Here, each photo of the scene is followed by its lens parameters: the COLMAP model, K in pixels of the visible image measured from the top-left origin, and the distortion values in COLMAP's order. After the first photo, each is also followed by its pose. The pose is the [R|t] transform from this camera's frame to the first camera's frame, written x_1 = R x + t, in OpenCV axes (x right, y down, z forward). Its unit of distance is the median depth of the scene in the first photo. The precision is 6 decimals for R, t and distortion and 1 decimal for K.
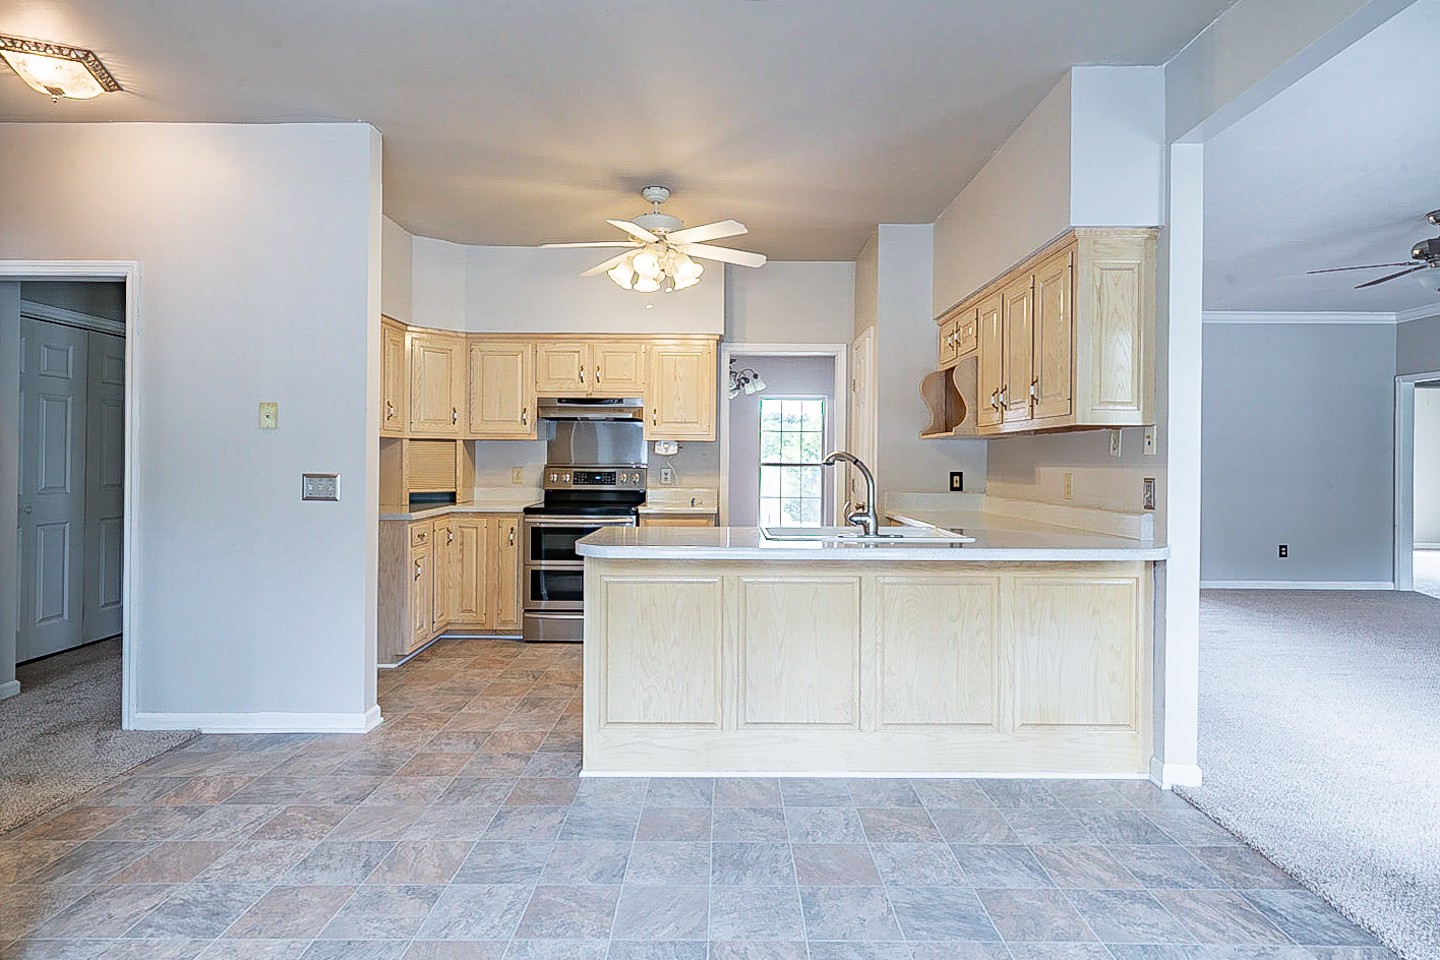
lens RADIAL K [[731.2, 0, 719.7], [0, 731.2, 459.9], [0, 0, 1]] dist [0.002107, 0.000255]
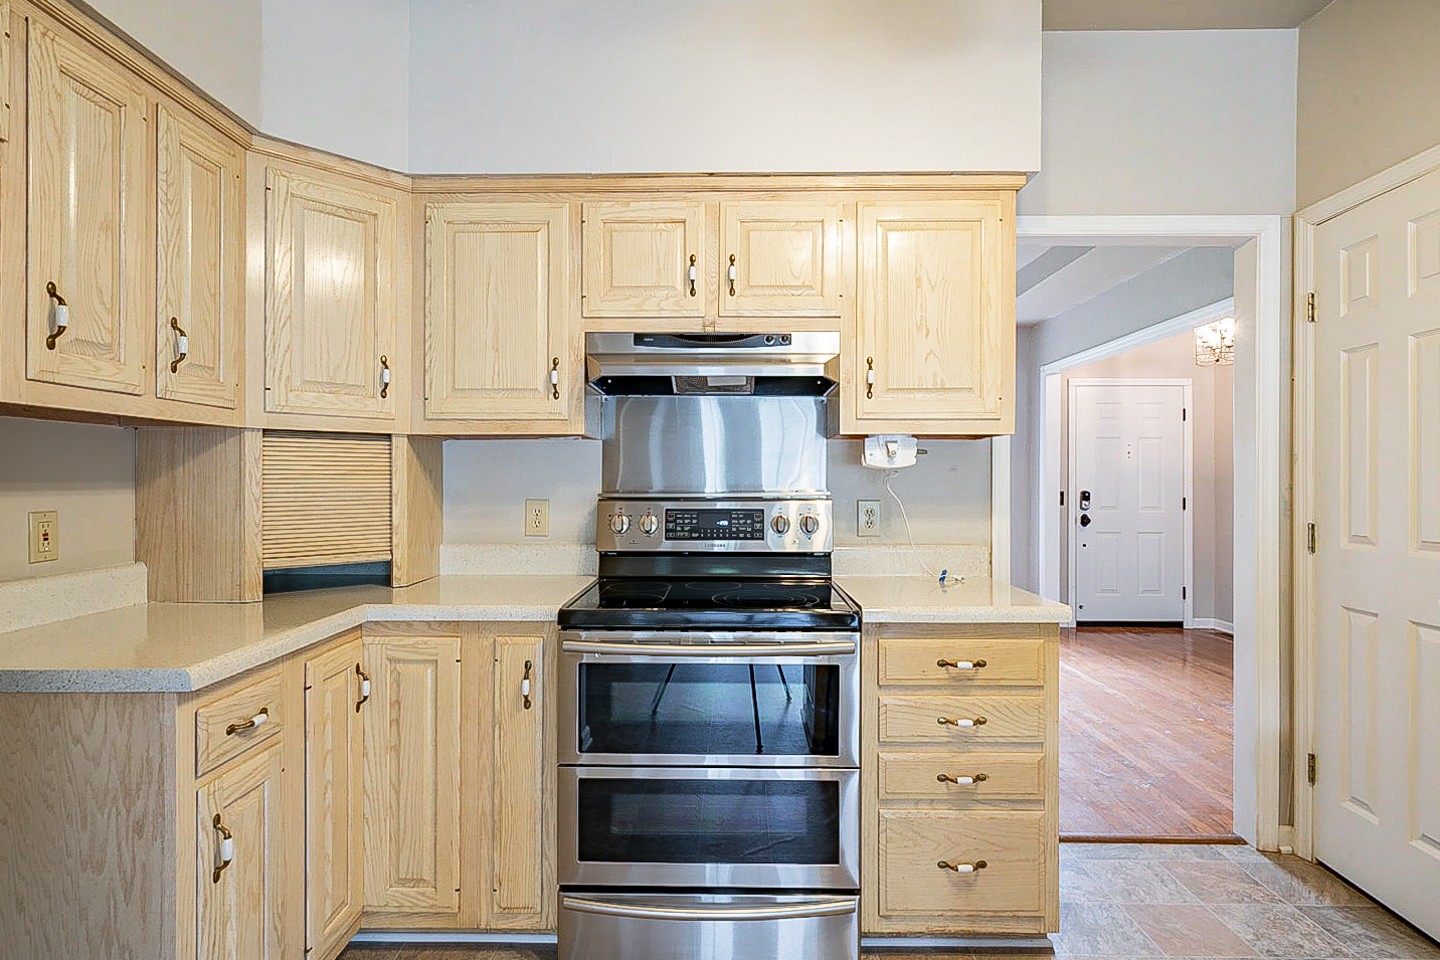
lens RADIAL K [[777.4, 0, 714.0], [0, 777.4, 469.9], [0, 0, 1]] dist [0.004013, 0.001473]
pose [[0.999694, -0.005763, -0.024055, -0.166026], [0.005491, 0.999920, -0.011373, -0.001848], [0.024118, 0.011237, 0.999646, 0.561160]]
